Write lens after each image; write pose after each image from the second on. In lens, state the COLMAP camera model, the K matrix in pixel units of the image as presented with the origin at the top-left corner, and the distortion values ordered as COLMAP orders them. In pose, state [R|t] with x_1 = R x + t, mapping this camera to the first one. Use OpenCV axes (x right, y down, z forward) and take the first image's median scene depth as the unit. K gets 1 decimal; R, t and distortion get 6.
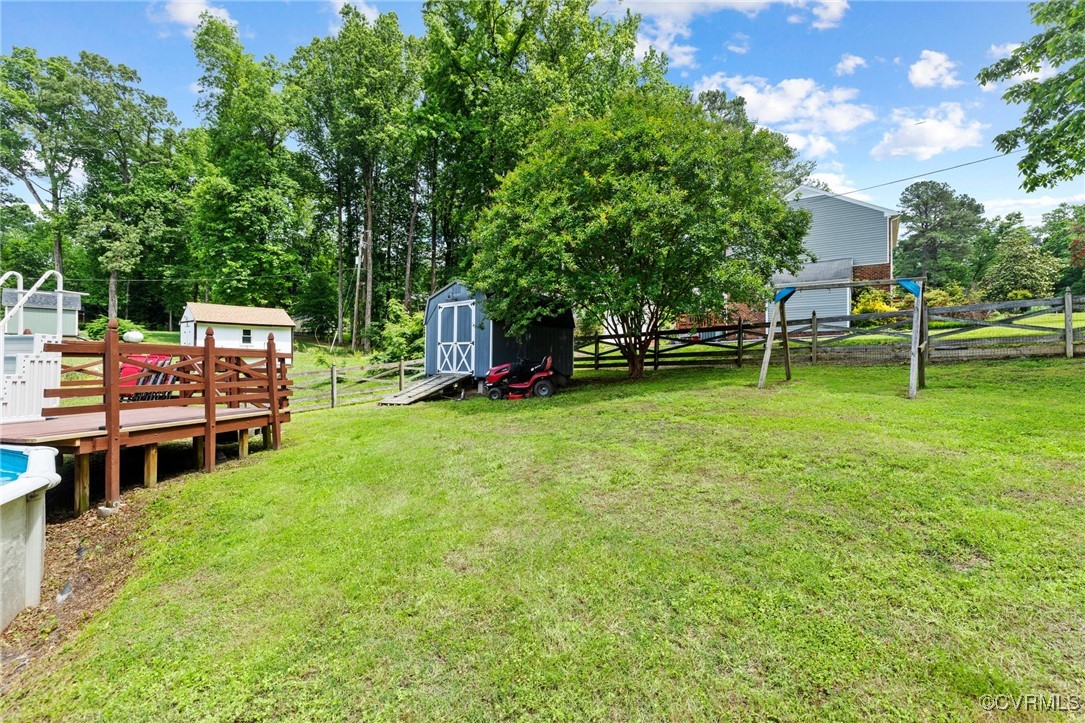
lens RADIAL K [[470.2, 0, 538.5], [0, 470.2, 357.8], [0, 0, 1]] dist [-0.003282, 0.000967]
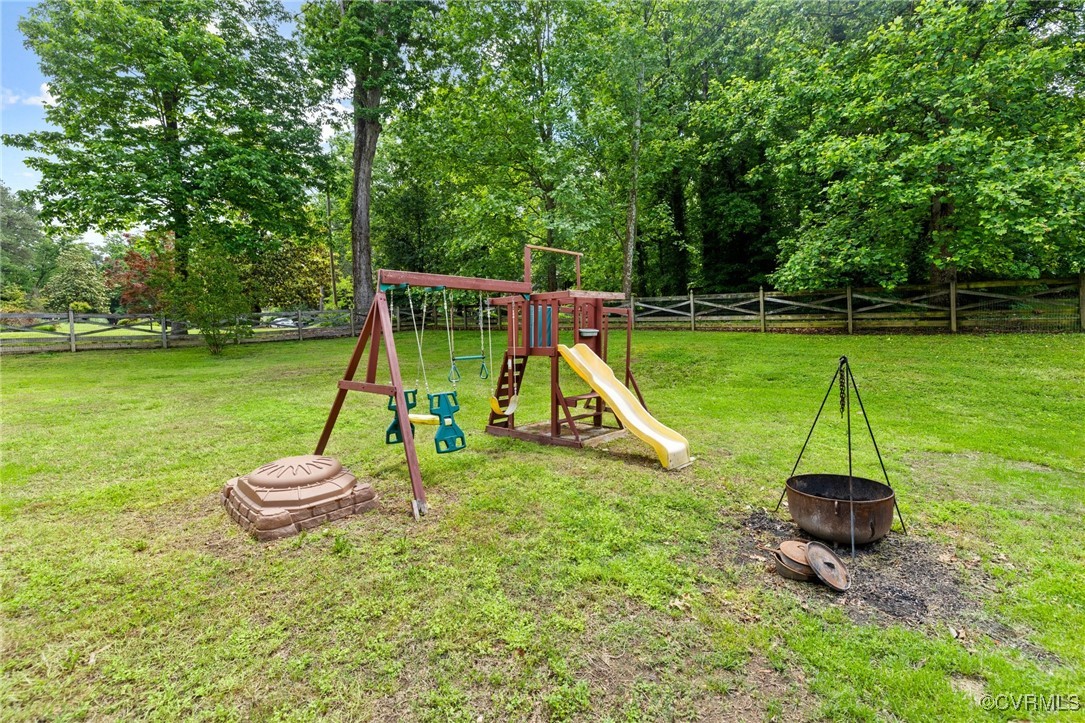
lens RADIAL K [[470.2, 0, 542.7], [0, 470.2, 361.8], [0, 0, 1]] dist [-0.003282, 0.000967]
pose [[0.010497, -0.018841, 0.999767, -0.314676], [0.029229, 0.999401, 0.018527, 0.035974], [-0.999518, 0.029028, 0.011041, -0.435762]]
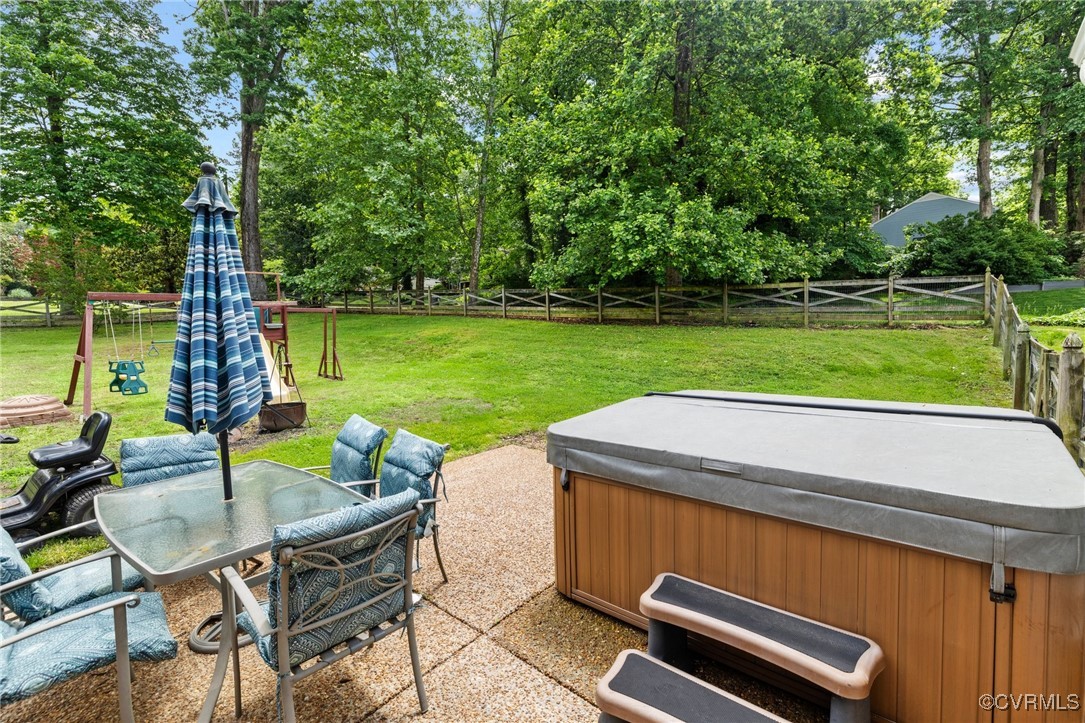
lens RADIAL K [[470.2, 0, 541.9], [0, 470.2, 361.5], [0, 0, 1]] dist [-0.003282, 0.000967]
pose [[-0.052186, -0.064183, 0.996573, -0.628077], [0.016736, 0.997736, 0.065134, 0.031449], [-0.998497, 0.020078, -0.050994, -0.889173]]
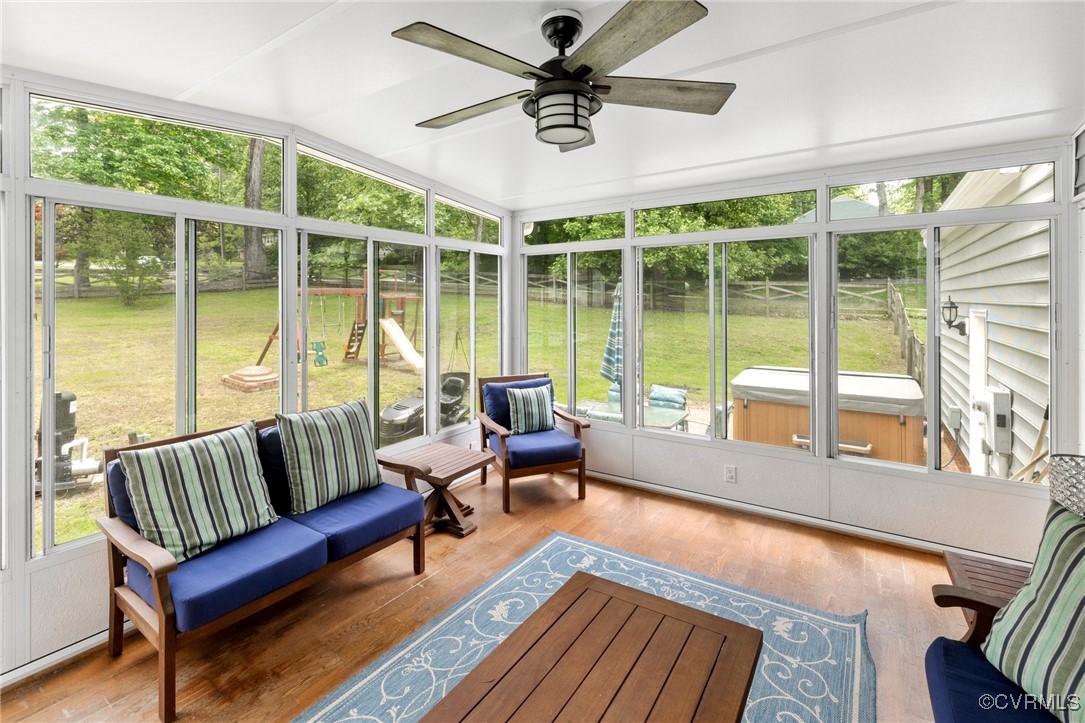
lens RADIAL K [[485.6, 0, 542.0], [0, 485.6, 300.5], [0, 0, 1]] dist [-0.001312, 0.001034]
pose [[-0.192452, -0.006586, 0.981284, -0.905355], [-0.005127, 0.999971, 0.005706, -0.017731], [-0.981293, -0.003933, -0.192480, -0.585058]]
